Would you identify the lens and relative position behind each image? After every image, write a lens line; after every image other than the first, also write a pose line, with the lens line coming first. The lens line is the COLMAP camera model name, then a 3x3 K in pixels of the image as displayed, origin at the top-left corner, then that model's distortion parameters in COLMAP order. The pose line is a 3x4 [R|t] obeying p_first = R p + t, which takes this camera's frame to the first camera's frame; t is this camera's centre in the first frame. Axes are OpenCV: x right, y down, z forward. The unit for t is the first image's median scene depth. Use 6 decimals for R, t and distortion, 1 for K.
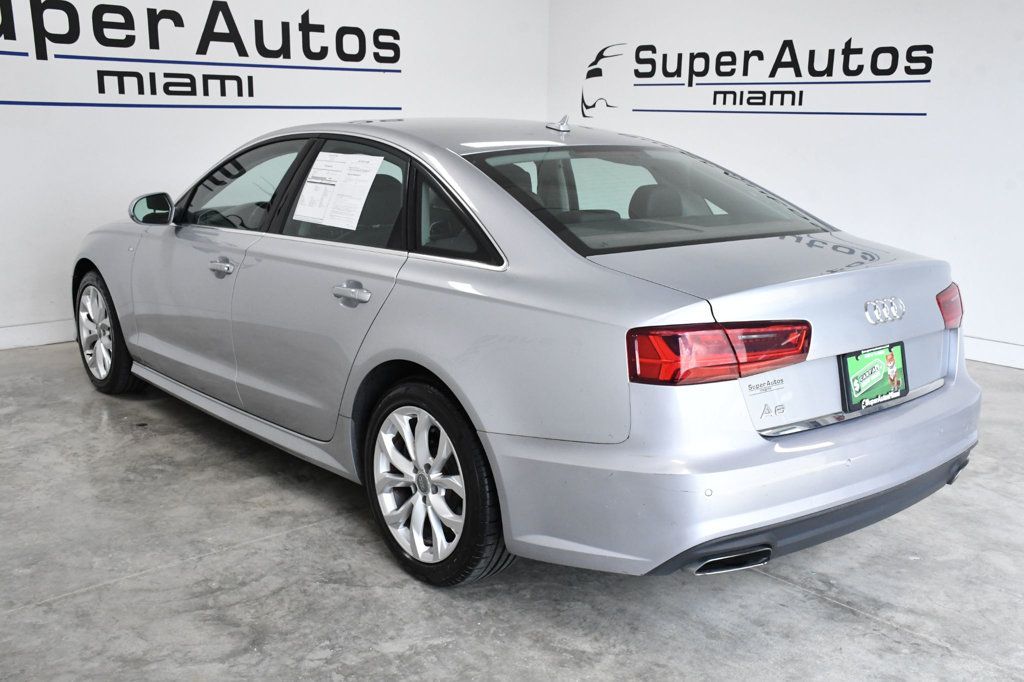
lens RADIAL K [[1040.6, 0, 512.2], [0, 1040.6, 340.5], [0, 0, 1]] dist [0.032075, 0.000000]
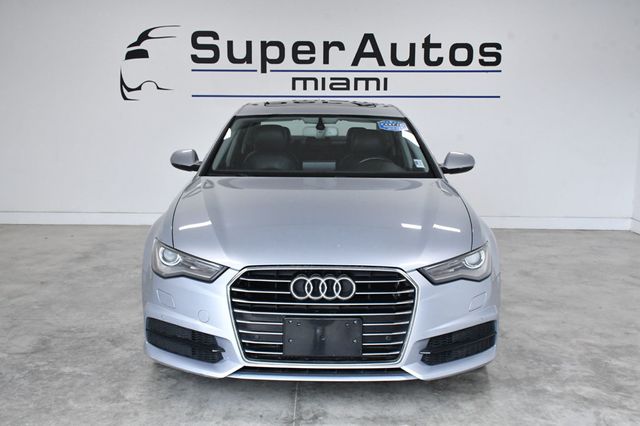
lens RADIAL K [[736.4, 0, 322.6], [0, 736.4, 207.1], [0, 0, 1]] dist [0.078446, 0.000000]
pose [[0.741305, 0.089153, -0.665221, 0.934434], [-0.141111, 0.989688, -0.024612, -0.026892], [0.656167, 0.112115, 0.746241, 0.216405]]
